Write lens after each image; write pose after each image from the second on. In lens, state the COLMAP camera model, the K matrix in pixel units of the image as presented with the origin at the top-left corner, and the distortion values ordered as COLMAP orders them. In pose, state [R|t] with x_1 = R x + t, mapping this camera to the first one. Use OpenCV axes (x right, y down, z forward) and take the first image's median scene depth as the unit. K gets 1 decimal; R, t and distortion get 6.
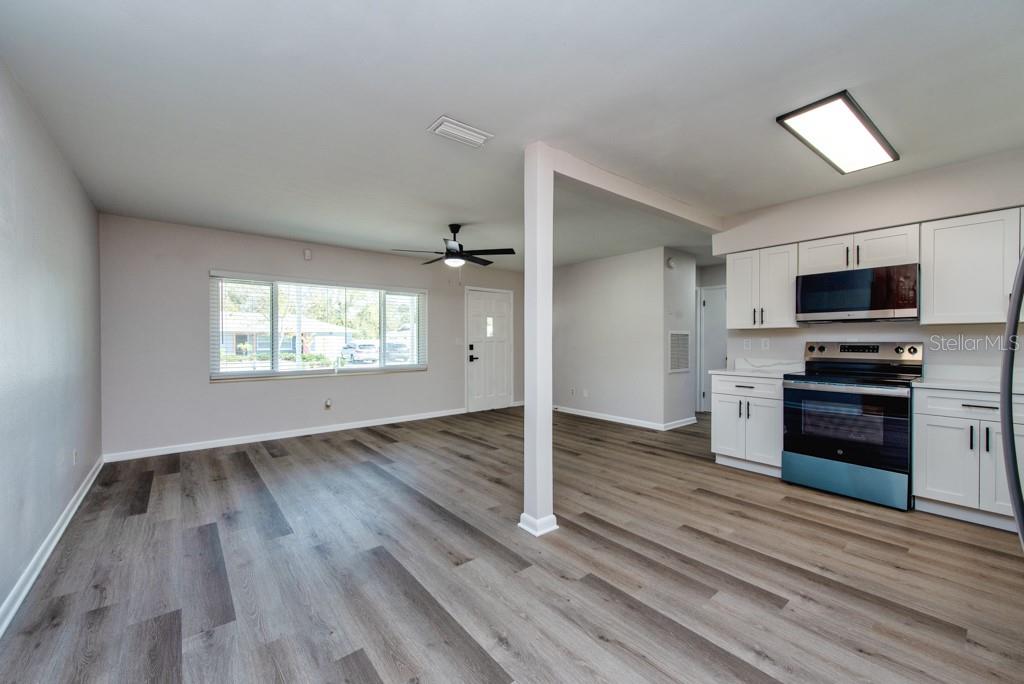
lens RADIAL K [[403.8, 0, 510.1], [0, 403.8, 332.8], [0, 0, 1]] dist [0.015213, -0.003602]
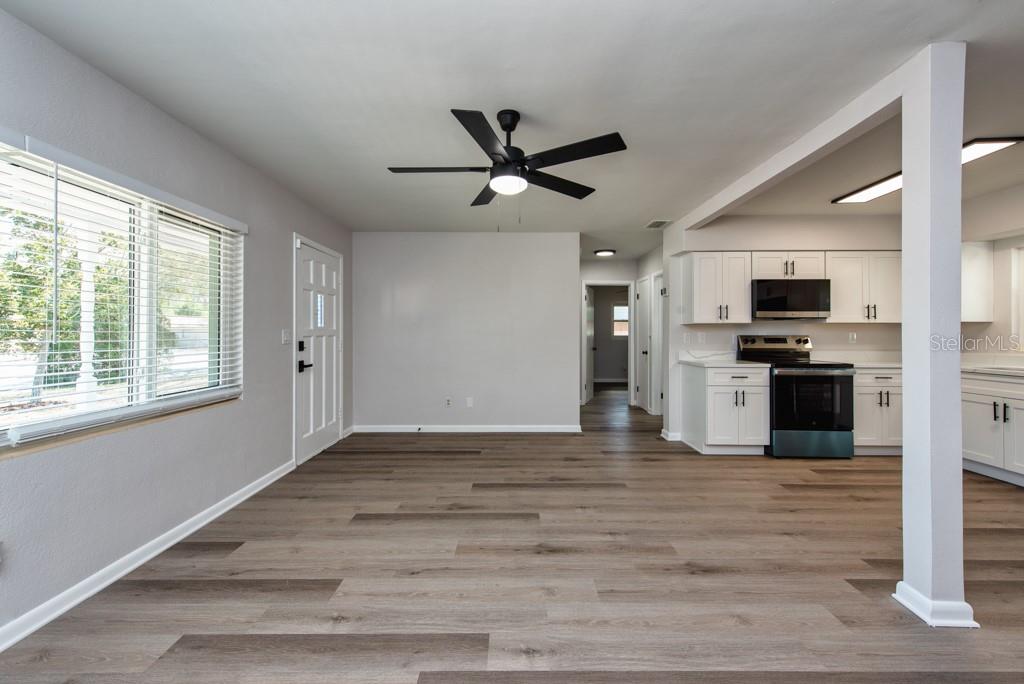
lens RADIAL K [[403.8, 0, 514.7], [0, 403.8, 329.7], [0, 0, 1]] dist [0.015213, -0.003602]
pose [[0.629898, 0.006635, 0.776650, -0.661119], [-0.015334, 0.999875, 0.003894, 0.011572], [-0.776526, -0.014362, 0.629921, 0.816506]]
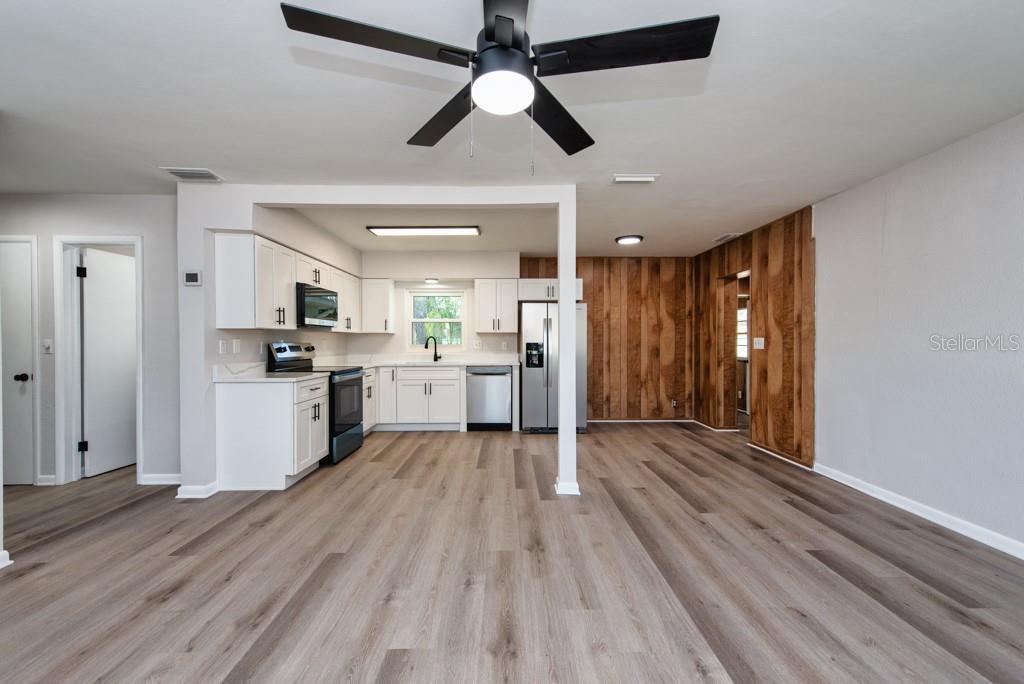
lens RADIAL K [[403.8, 0, 506.8], [0, 403.8, 344.9], [0, 0, 1]] dist [0.015213, -0.003602]
pose [[-0.779966, -0.004624, 0.625805, -0.414497], [-0.010568, 0.999927, -0.005783, 0.026689], [-0.625733, -0.011124, -0.779958, 1.534912]]
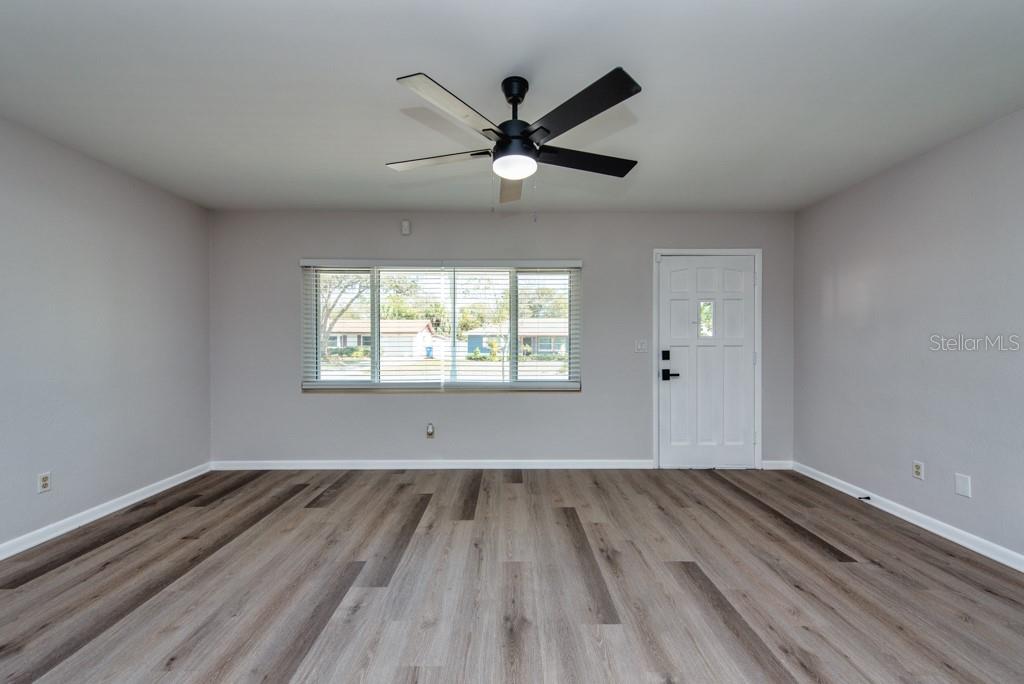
lens RADIAL K [[403.8, 0, 508.3], [0, 403.8, 342.1], [0, 0, 1]] dist [0.015213, -0.003602]
pose [[0.779796, 0.001780, -0.626031, 0.171367], [0.010929, 0.999805, 0.016457, 0.009971], [0.625938, -0.019675, 0.779625, 0.795774]]
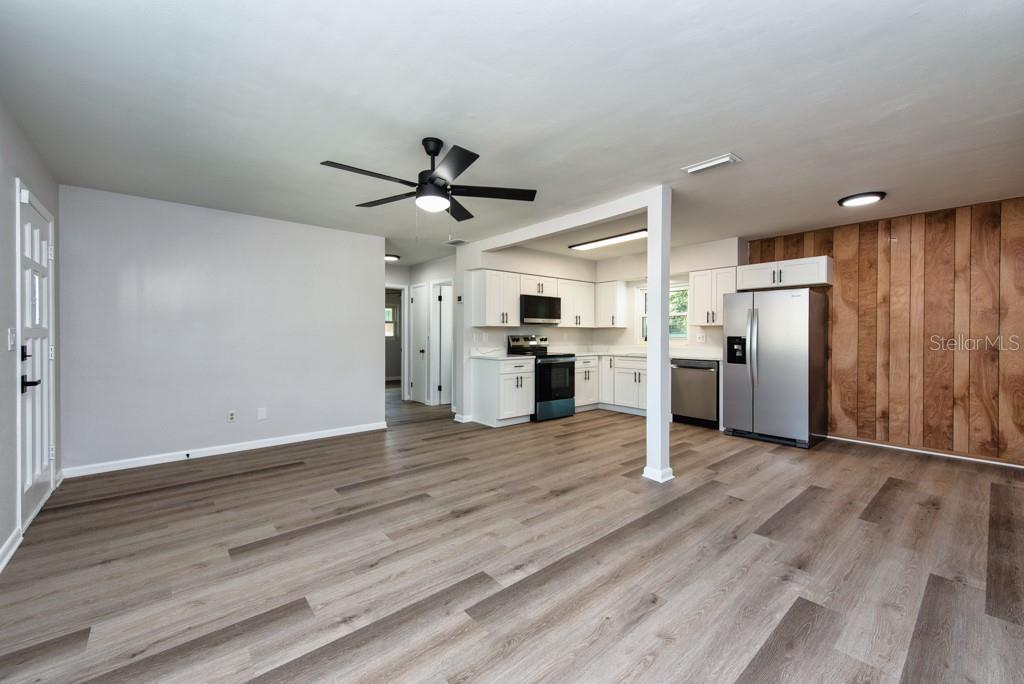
lens RADIAL K [[403.8, 0, 507.5], [0, 403.8, 331.6], [0, 0, 1]] dist [0.015213, -0.003602]
pose [[-0.015367, 0.006317, 0.999862, -0.903630], [-0.020784, 0.999762, -0.006636, 0.018983], [-0.999666, -0.020883, -0.015232, 1.106861]]
